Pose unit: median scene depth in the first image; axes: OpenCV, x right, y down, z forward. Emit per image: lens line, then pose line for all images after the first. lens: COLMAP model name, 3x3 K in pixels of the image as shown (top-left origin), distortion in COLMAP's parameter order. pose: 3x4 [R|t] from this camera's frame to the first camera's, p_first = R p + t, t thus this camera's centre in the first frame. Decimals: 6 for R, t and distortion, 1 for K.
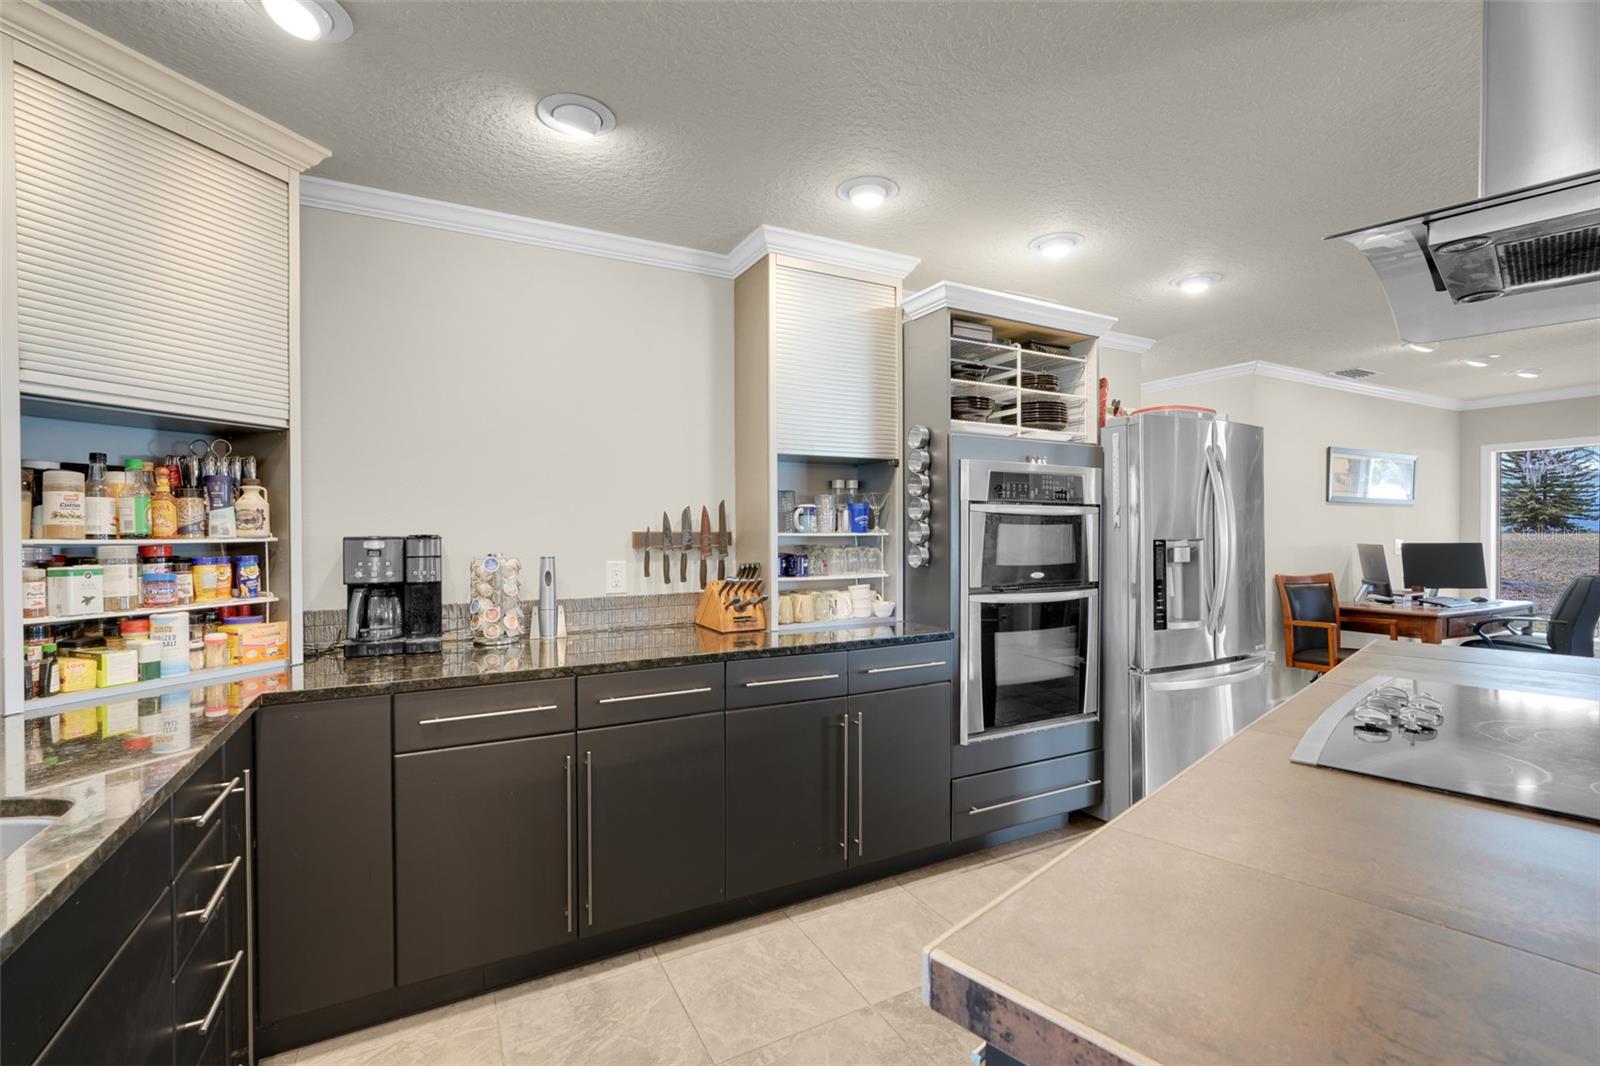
lens RADIAL K [[701.2, 0, 782.6], [0, 701.2, 534.6], [0, 0, 1]] dist [-0.006758, 0.002251]
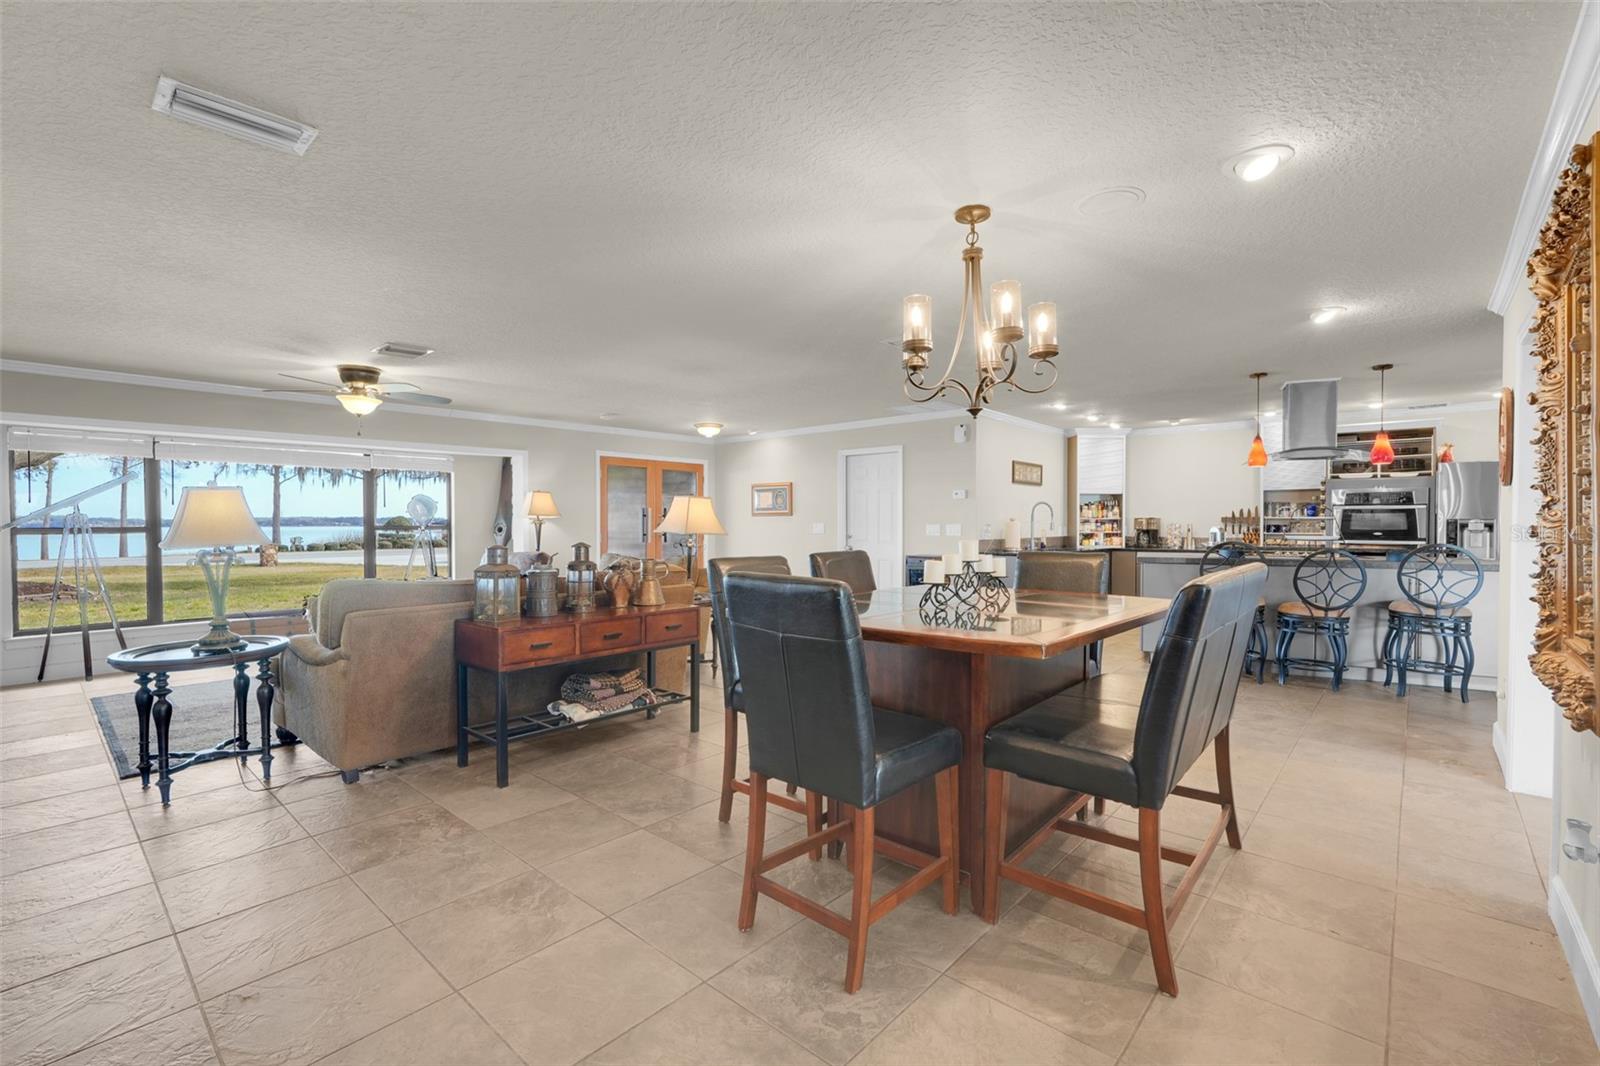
lens RADIAL K [[701.2, 0, 802.0], [0, 701.2, 523.9], [0, 0, 1]] dist [-0.006758, 0.002251]
pose [[0.357818, 0.007960, -0.933758, 2.414193], [0.003963, 0.999942, 0.010042, -0.012437], [0.933783, -0.007294, 0.357765, -2.214944]]
